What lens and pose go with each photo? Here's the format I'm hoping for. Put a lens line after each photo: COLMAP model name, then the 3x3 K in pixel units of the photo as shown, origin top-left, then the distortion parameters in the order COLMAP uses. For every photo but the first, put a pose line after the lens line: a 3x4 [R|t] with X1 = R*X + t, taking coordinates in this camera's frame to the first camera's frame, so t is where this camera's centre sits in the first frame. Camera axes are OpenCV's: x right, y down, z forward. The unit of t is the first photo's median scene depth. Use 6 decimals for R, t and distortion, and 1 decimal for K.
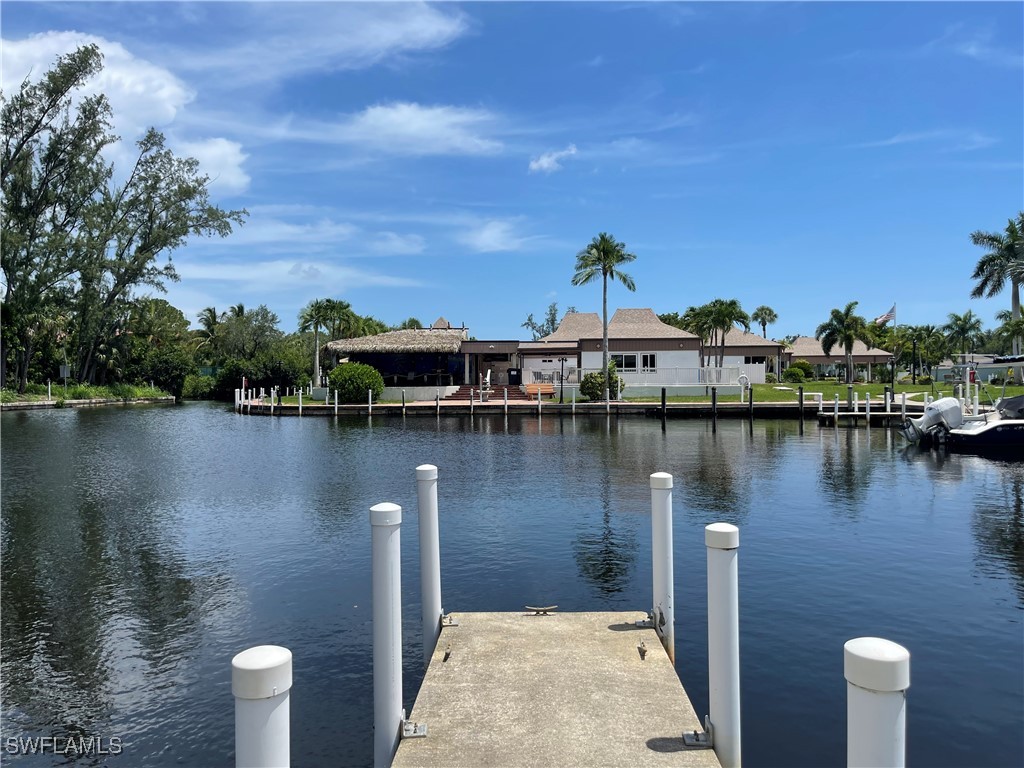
lens RADIAL K [[768.3, 0, 512.5], [0, 768.3, 382.8], [0, 0, 1]] dist [0.053786, -0.064118]
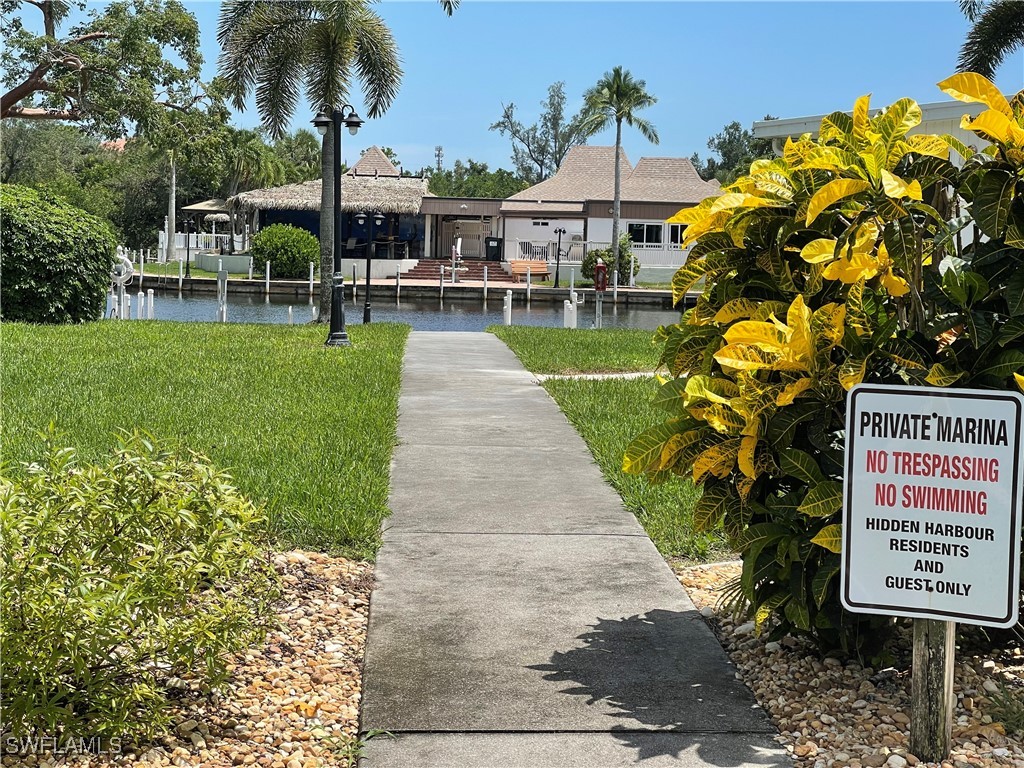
lens RADIAL K [[1894.3, 0, 512.1], [0, 1894.3, 379.7], [0, 0, 1]] dist [0.141896, 0.000000]
pose [[0.998988, 0.030597, 0.032974, -0.040004], [-0.032974, 0.996703, 0.074138, -0.020439], [-0.030596, -0.075150, 0.996703, -0.886660]]
